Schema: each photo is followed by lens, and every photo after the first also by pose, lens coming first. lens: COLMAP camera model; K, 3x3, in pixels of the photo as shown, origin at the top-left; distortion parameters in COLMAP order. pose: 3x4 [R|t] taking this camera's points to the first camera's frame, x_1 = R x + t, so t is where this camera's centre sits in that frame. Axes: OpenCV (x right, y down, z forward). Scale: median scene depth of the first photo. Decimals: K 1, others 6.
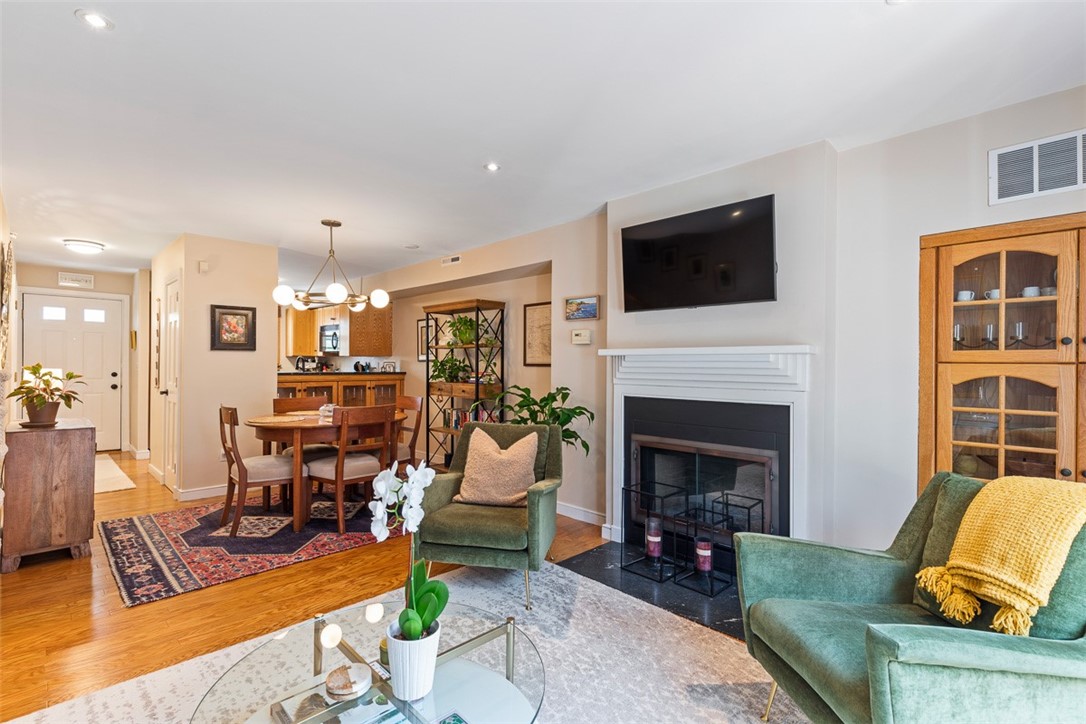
lens RADIAL K [[495.9, 0, 547.0], [0, 495.9, 365.8], [0, 0, 1]] dist [0.008767, -0.001965]
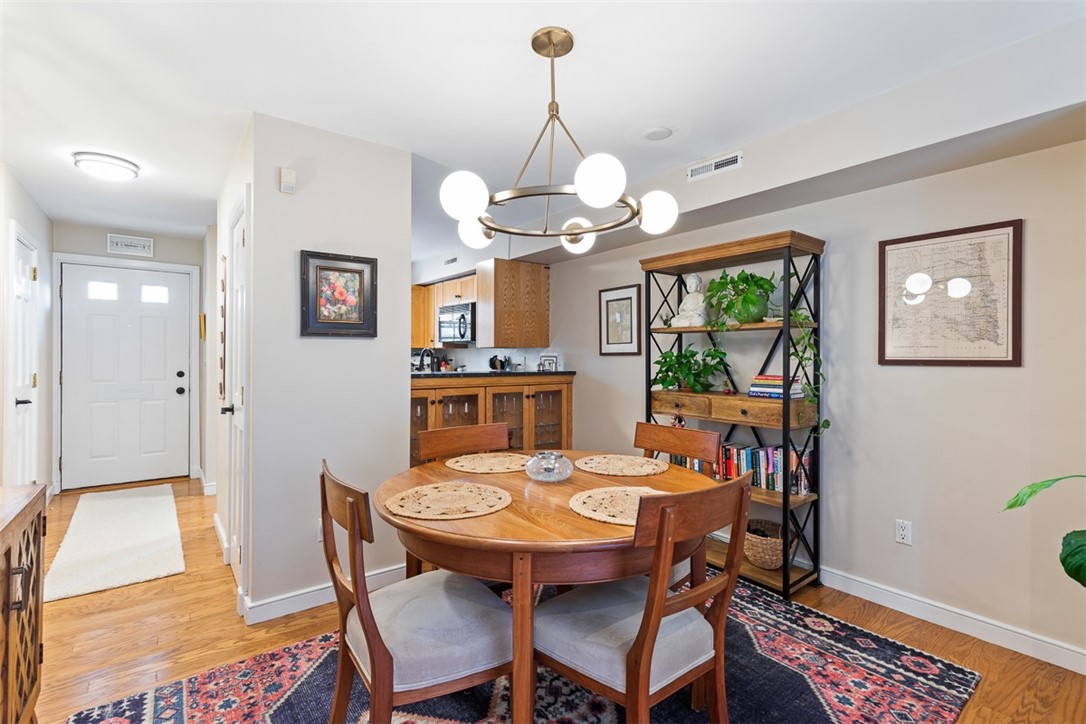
lens RADIAL K [[495.9, 0, 546.1], [0, 495.9, 356.5], [0, 0, 1]] dist [0.008767, -0.001965]
pose [[0.990866, -0.002597, -0.134823, -0.438571], [0.002021, 0.999988, -0.004411, -0.008532], [0.134833, 0.004099, 0.990860, 0.648829]]
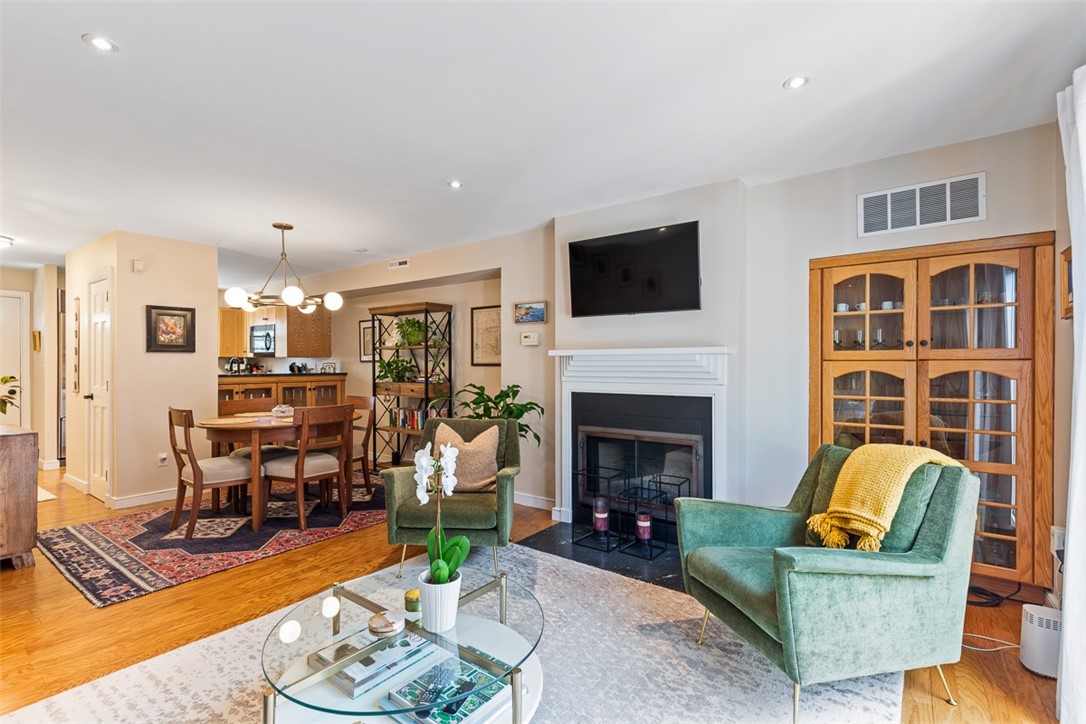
lens RADIAL K [[495.9, 0, 546.6], [0, 495.9, 365.3], [0, 0, 1]] dist [0.008767, -0.001965]
pose [[0.988950, -0.008001, 0.148035, -0.063129], [0.007970, 0.999968, 0.000800, -0.000489], [-0.148037, 0.000389, 0.988982, -0.094882]]
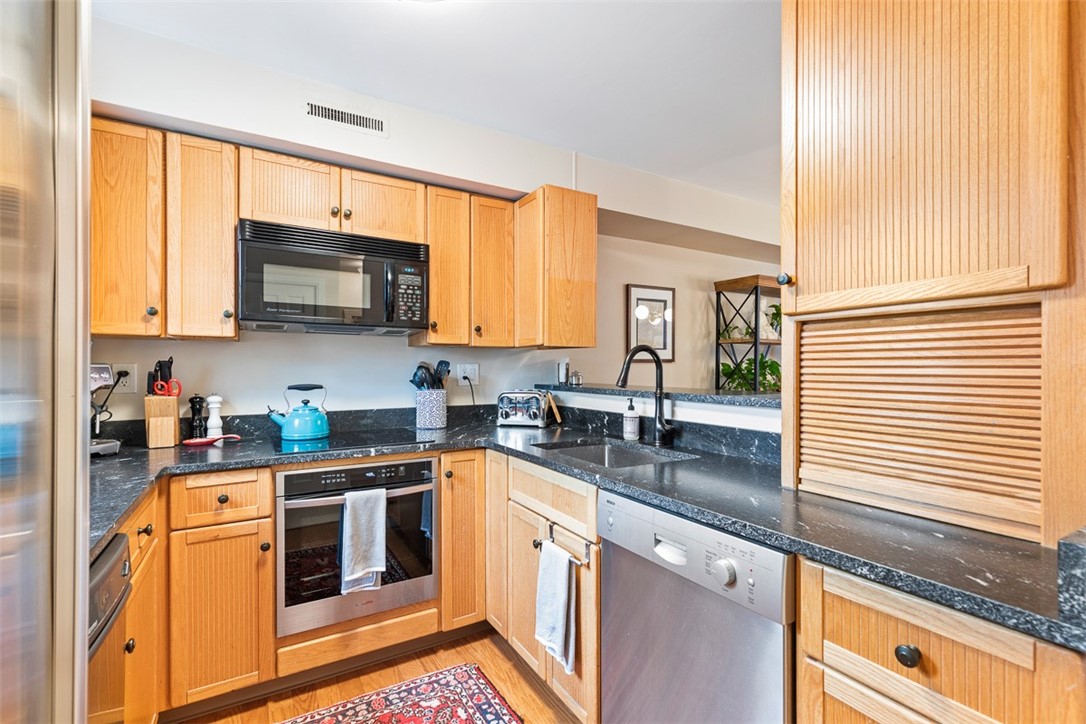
lens RADIAL K [[495.9, 0, 547.0], [0, 495.9, 369.5], [0, 0, 1]] dist [0.008767, -0.001965]
pose [[0.267169, -0.010986, 0.963587, -1.423021], [0.005628, 0.999936, 0.009840, -0.014678], [-0.963633, 0.002795, 0.267214, 1.729957]]
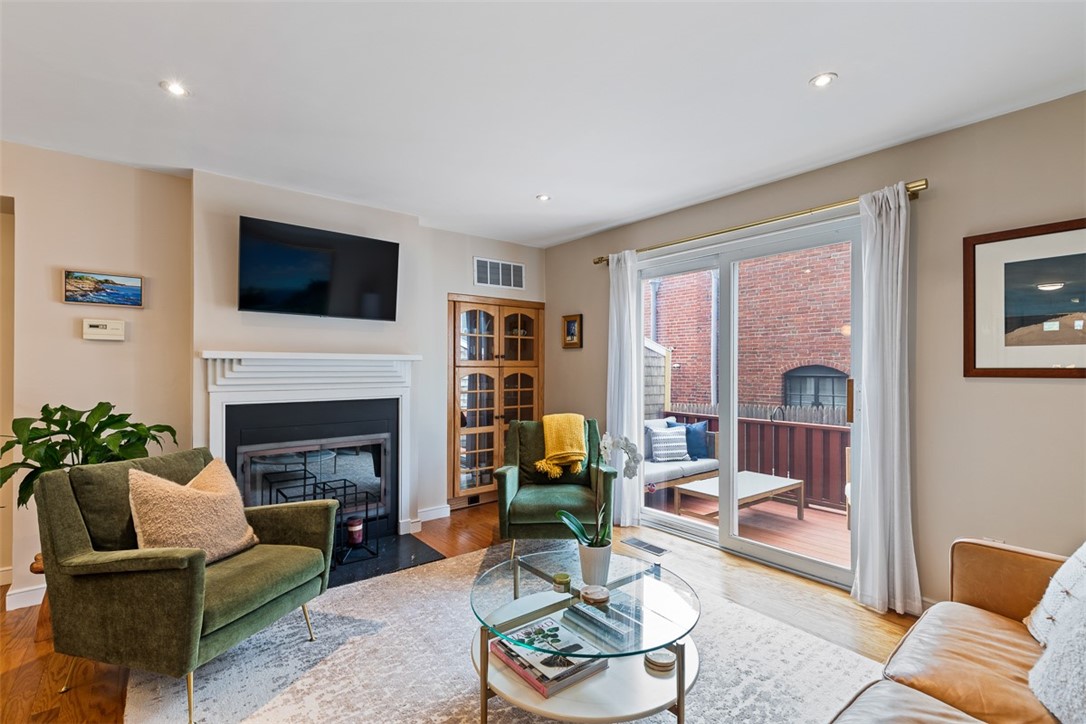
lens RADIAL K [[495.9, 0, 538.4], [0, 495.9, 367.8], [0, 0, 1]] dist [0.008767, -0.001965]
pose [[0.109974, -0.007261, 0.993908, -0.628051], [0.000280, 0.999974, 0.007274, -0.010274], [-0.993934, -0.000521, 0.109973, 0.346075]]
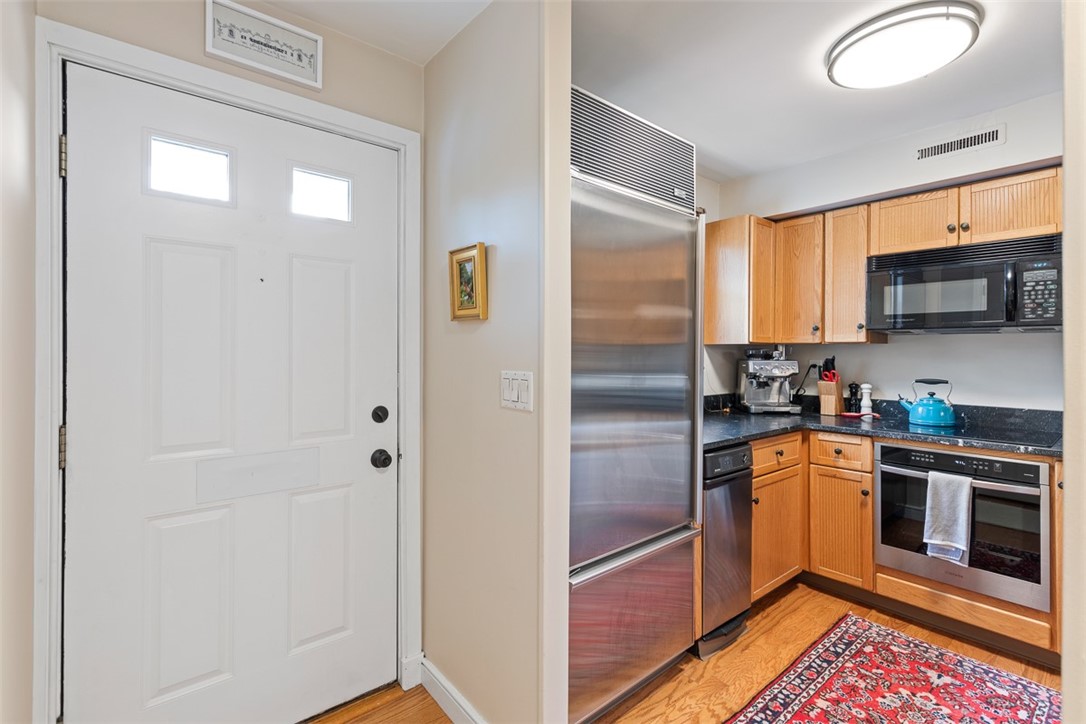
lens RADIAL K [[495.9, 0, 544.9], [0, 495.9, 350.6], [0, 0, 1]] dist [0.008767, -0.001965]
pose [[0.994019, -0.003875, -0.109141, -1.385581], [0.003066, 0.999967, -0.007580, -0.032425], [0.109167, 0.007200, 0.993997, 1.334512]]
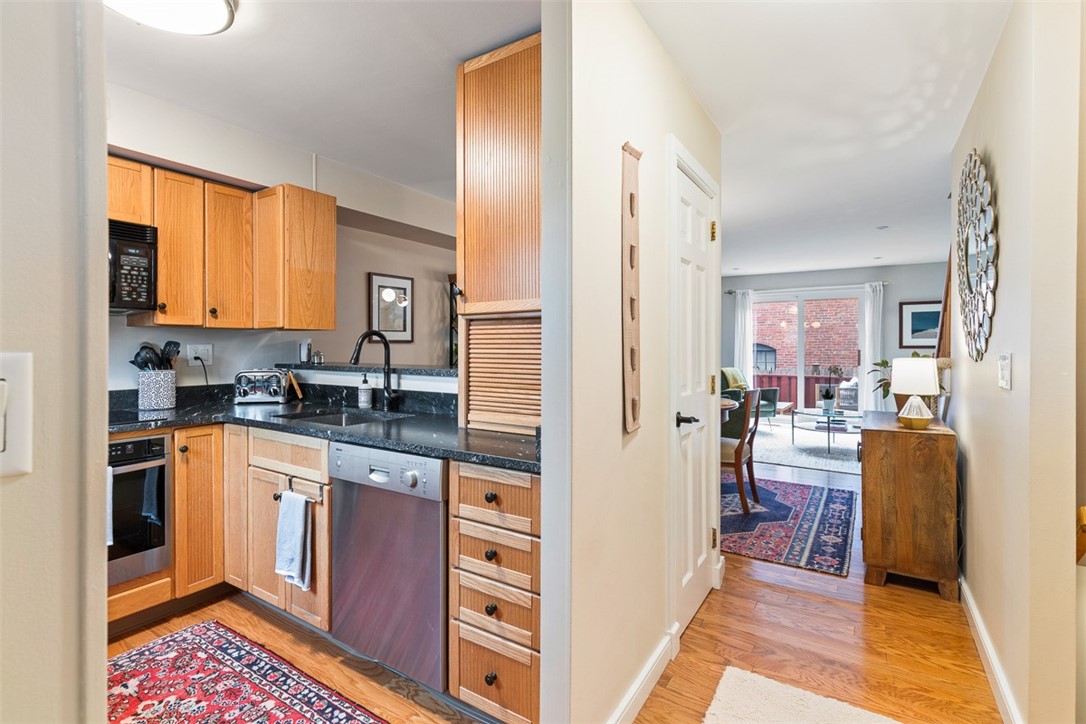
lens RADIAL K [[495.9, 0, 533.9], [0, 495.9, 350.3], [0, 0, 1]] dist [0.008767, -0.001965]
pose [[-0.181437, -0.014776, 0.983292, -1.612787], [0.001538, 0.999882, 0.015309, -0.019033], [-0.983401, 0.004290, -0.181392, 1.669714]]
